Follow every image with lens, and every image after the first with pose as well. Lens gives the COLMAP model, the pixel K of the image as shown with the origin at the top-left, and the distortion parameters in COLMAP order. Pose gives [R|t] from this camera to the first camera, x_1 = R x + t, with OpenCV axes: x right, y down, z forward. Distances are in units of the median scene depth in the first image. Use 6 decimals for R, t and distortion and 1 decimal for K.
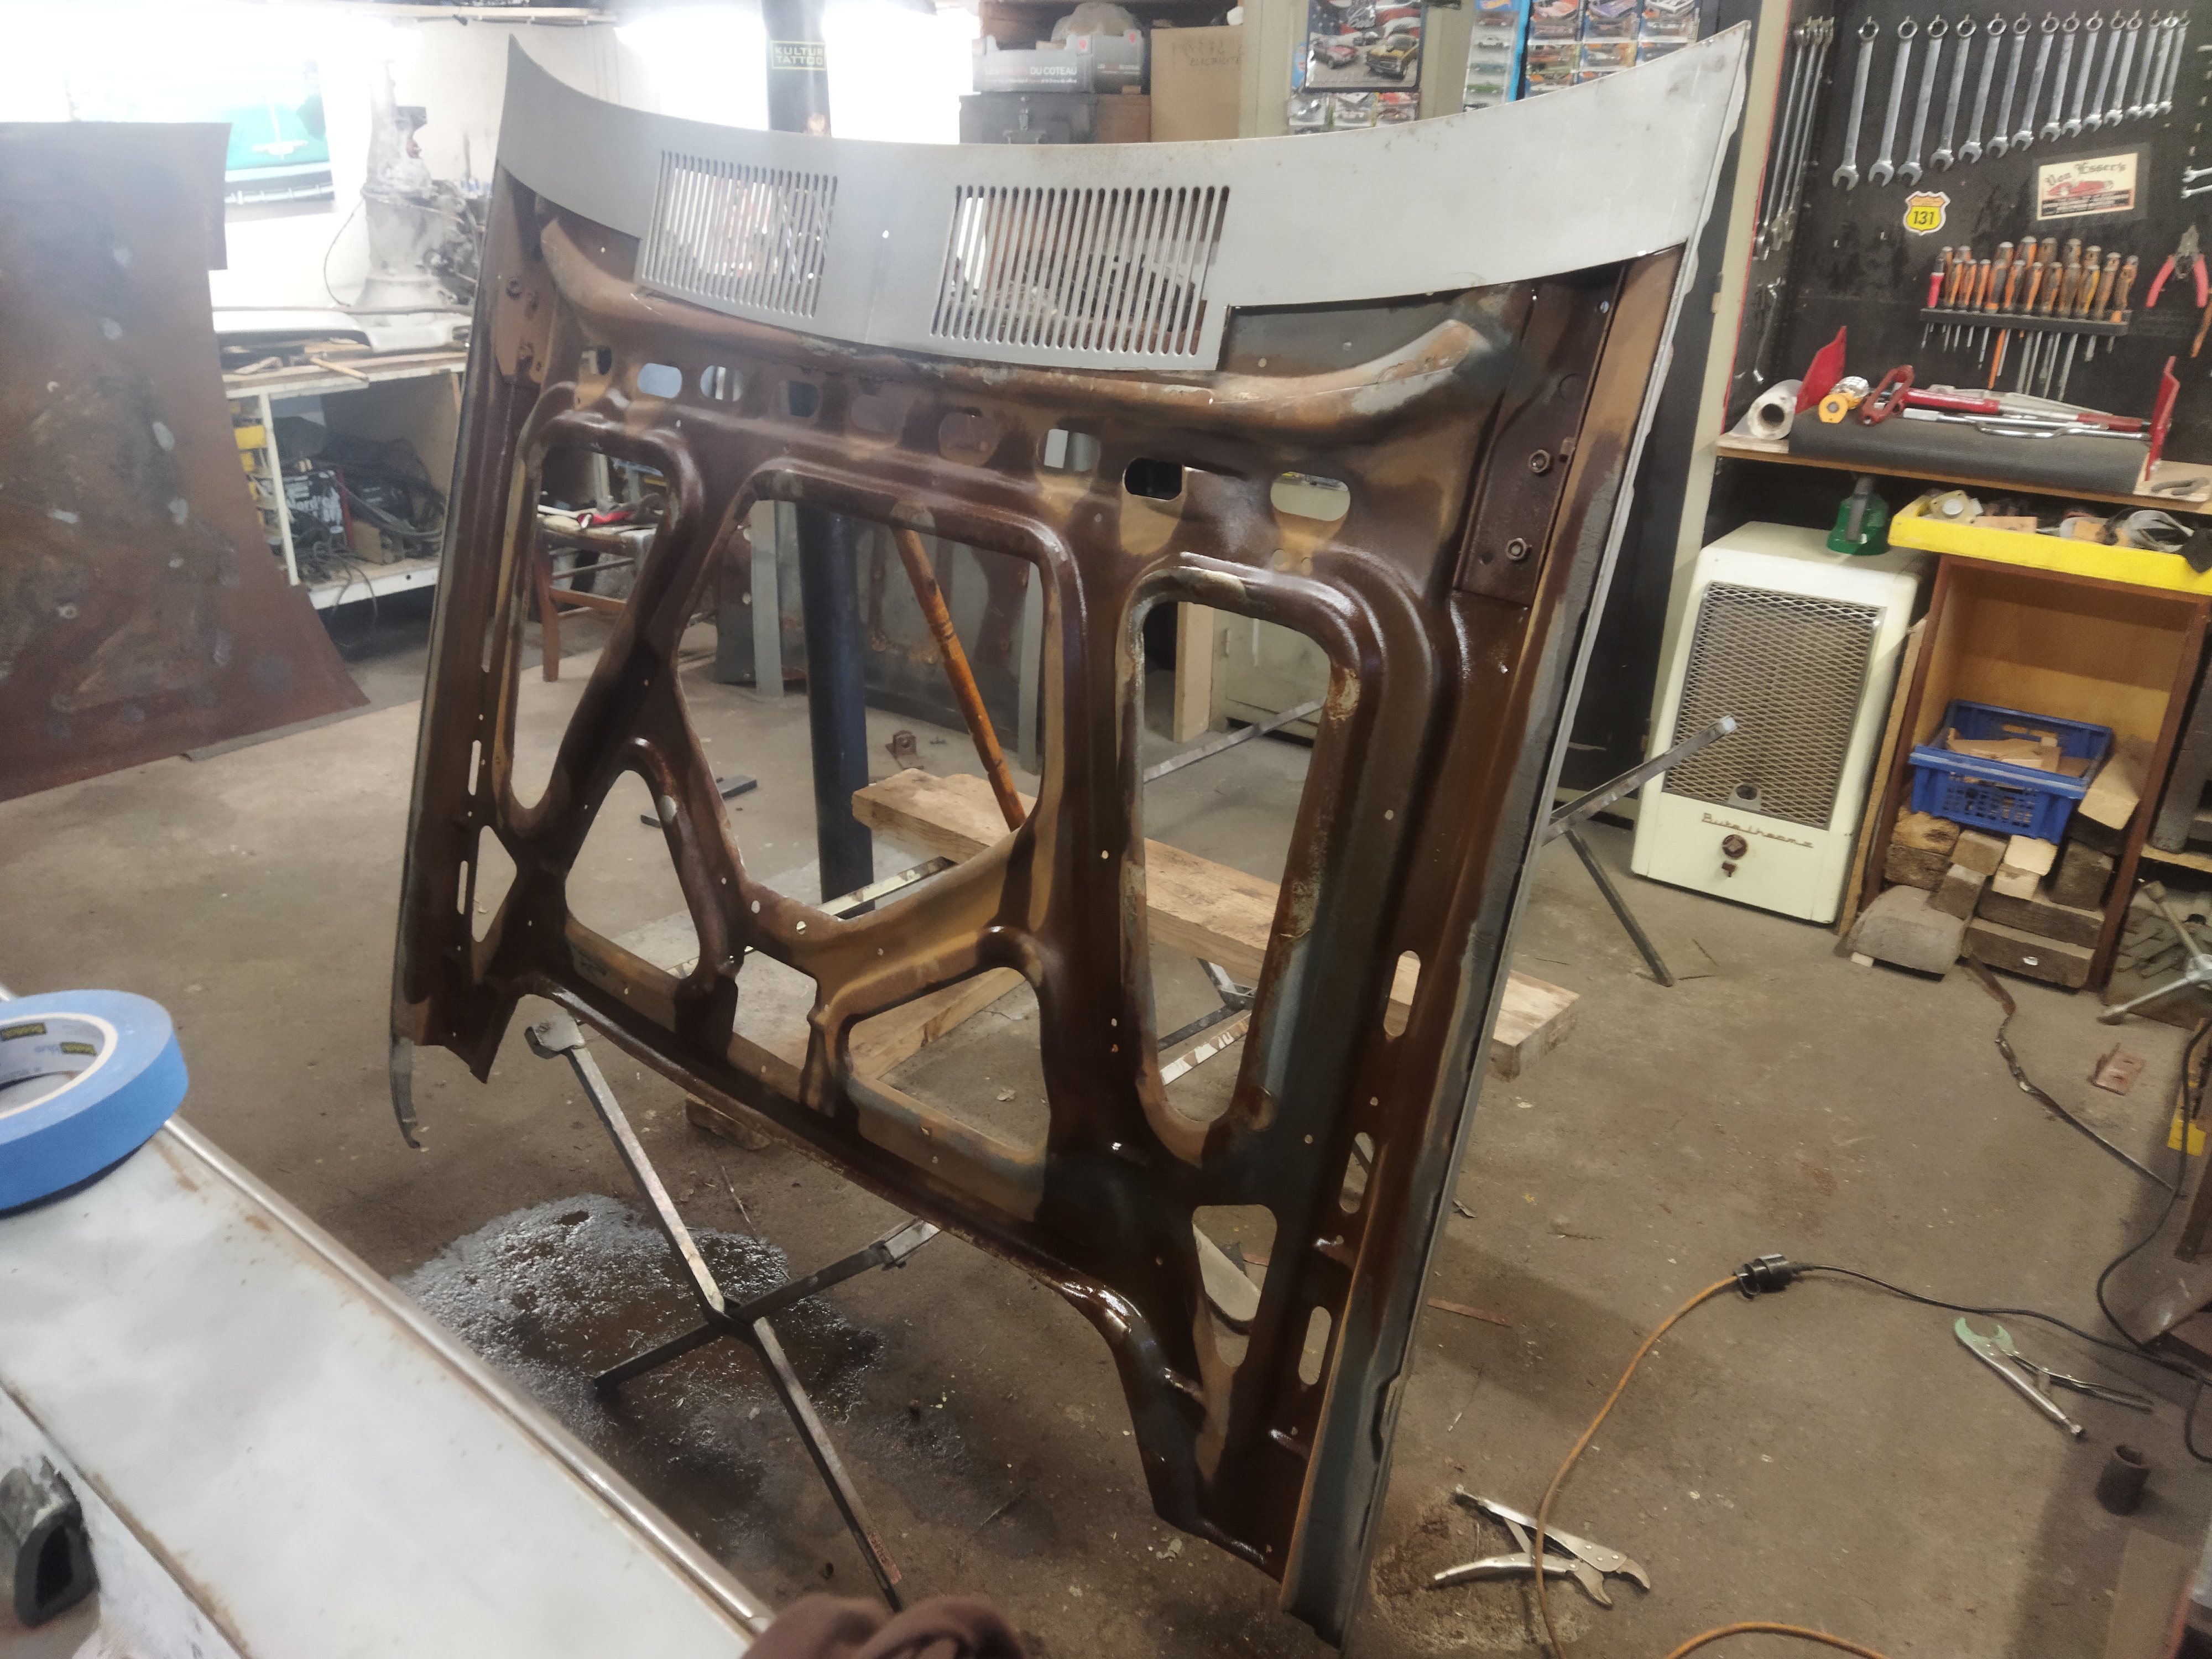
lens RADIAL K [[1666.6, 0, 1103.7], [0, 1666.6, 832.2], [0, 0, 1]] dist [0.151002, -0.207388]
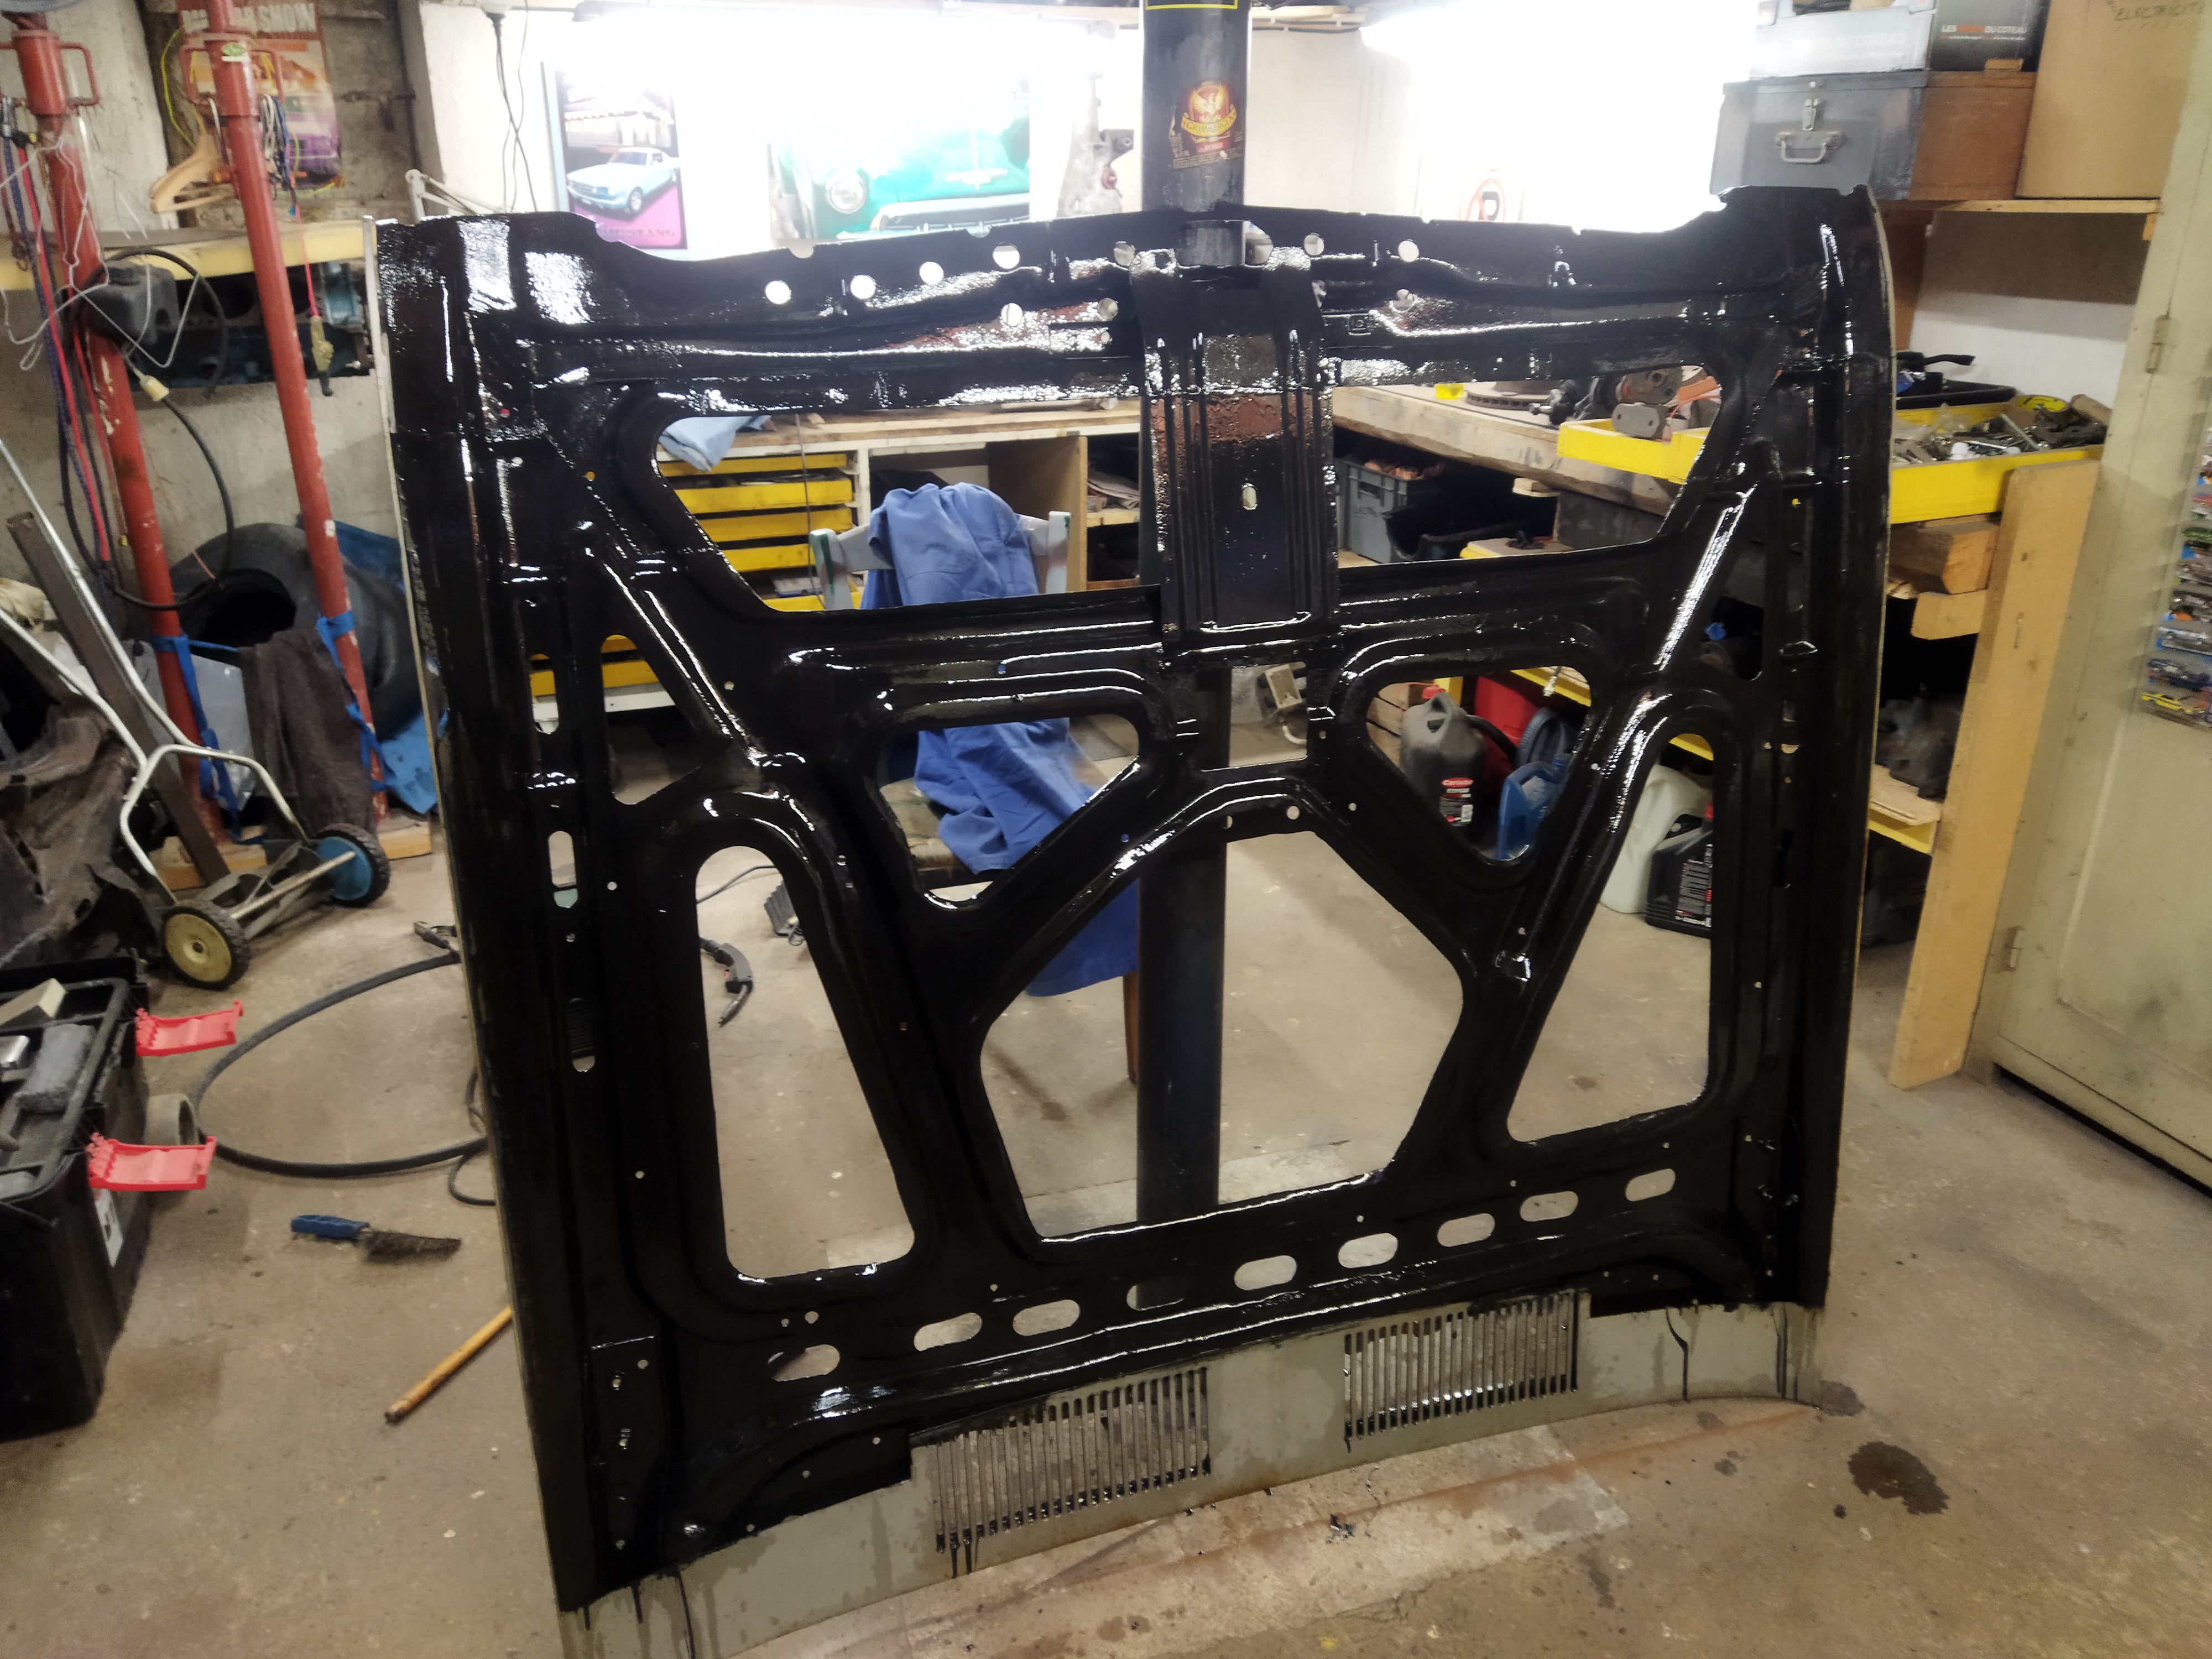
lens RADIAL K [[1661.6, 0, 1108.4], [0, 1661.6, 821.1], [0, 0, 1]] dist [0.138512, -0.166268]
pose [[0.867339, 0.178293, -0.464688, 0.072317], [-0.190674, 0.981436, 0.020668, -0.115643], [0.459747, 0.070677, 0.885233, 0.316803]]
